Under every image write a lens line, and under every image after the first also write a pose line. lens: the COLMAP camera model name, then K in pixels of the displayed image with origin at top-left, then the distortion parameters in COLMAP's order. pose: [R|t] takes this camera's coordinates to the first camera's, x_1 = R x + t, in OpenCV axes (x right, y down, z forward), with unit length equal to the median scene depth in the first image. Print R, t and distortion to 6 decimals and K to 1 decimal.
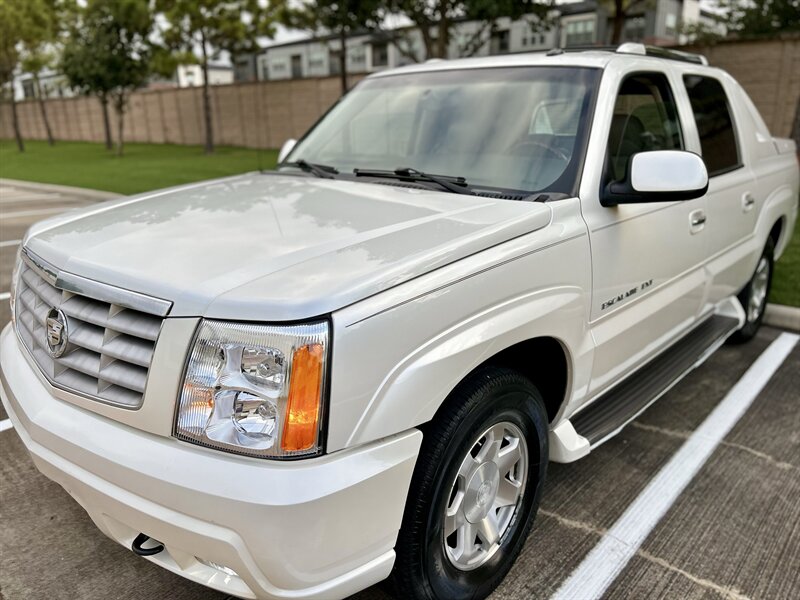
lens RADIAL K [[598.7, 0, 389.6], [0, 598.7, 296.5], [0, 0, 1]] dist [0.005548, -0.002290]
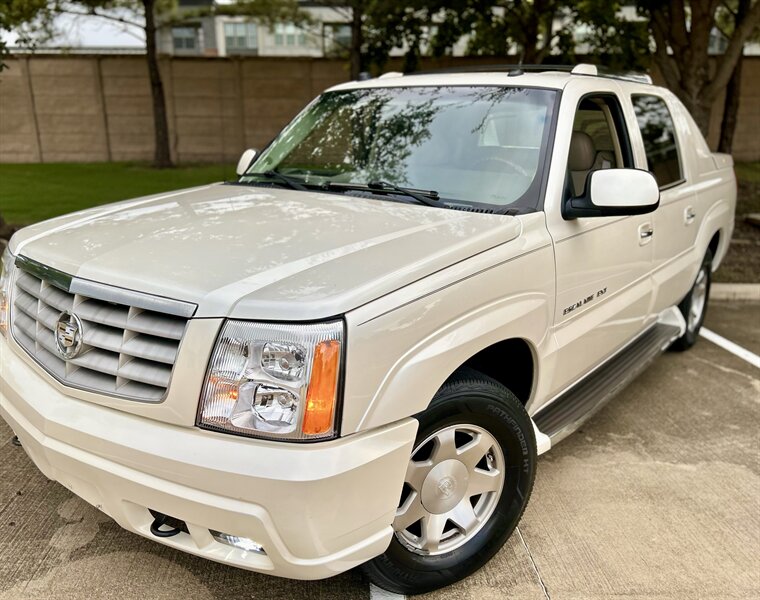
lens RADIAL K [[642.3, 0, 349.4], [0, 642.3, 317.5], [0, 0, 1]] dist [0.011761, -0.003957]
pose [[0.997903, -0.002620, 0.064667, -0.083578], [0.002138, 0.999969, 0.007525, 0.013169], [-0.064685, -0.007371, 0.997879, -0.106270]]
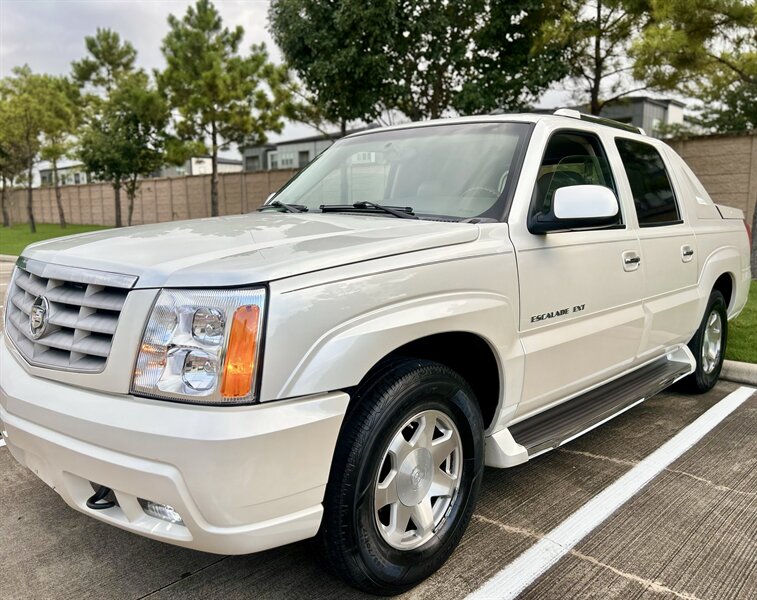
lens RADIAL K [[602.9, 0, 396.3], [0, 602.9, 301.3], [0, 0, 1]] dist [0.010452, 0.002254]
pose [[0.999880, 0.015439, 0.000876, 0.077360], [-0.015133, 0.988601, -0.149794, 0.120128], [-0.003178, 0.149763, 0.988717, -0.091817]]
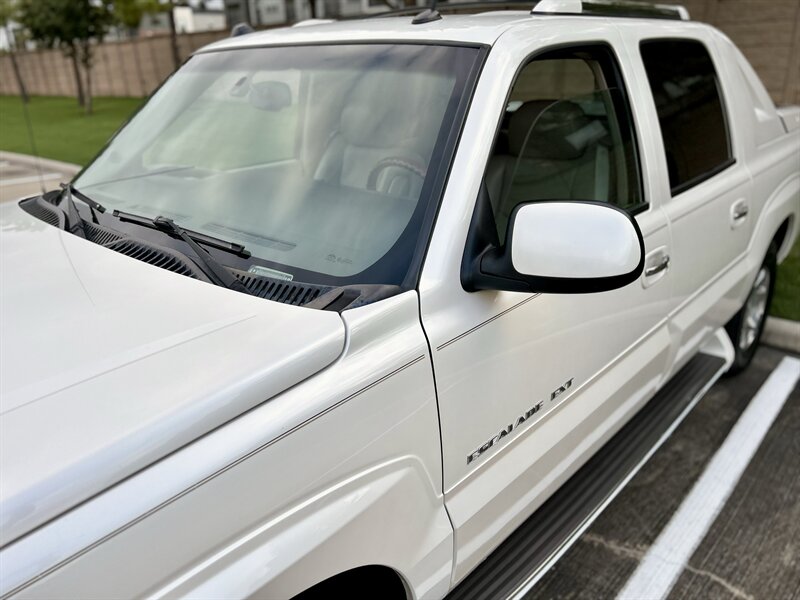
lens RADIAL K [[583.8, 0, 399.1], [0, 583.8, 285.1], [0, 0, 1]] dist [0.026845, -0.032996]
pose [[0.999736, -0.017291, -0.015124, 0.228618], [0.018463, 0.996528, 0.081184, -0.160205], [0.013668, -0.081442, 0.996584, 0.326197]]
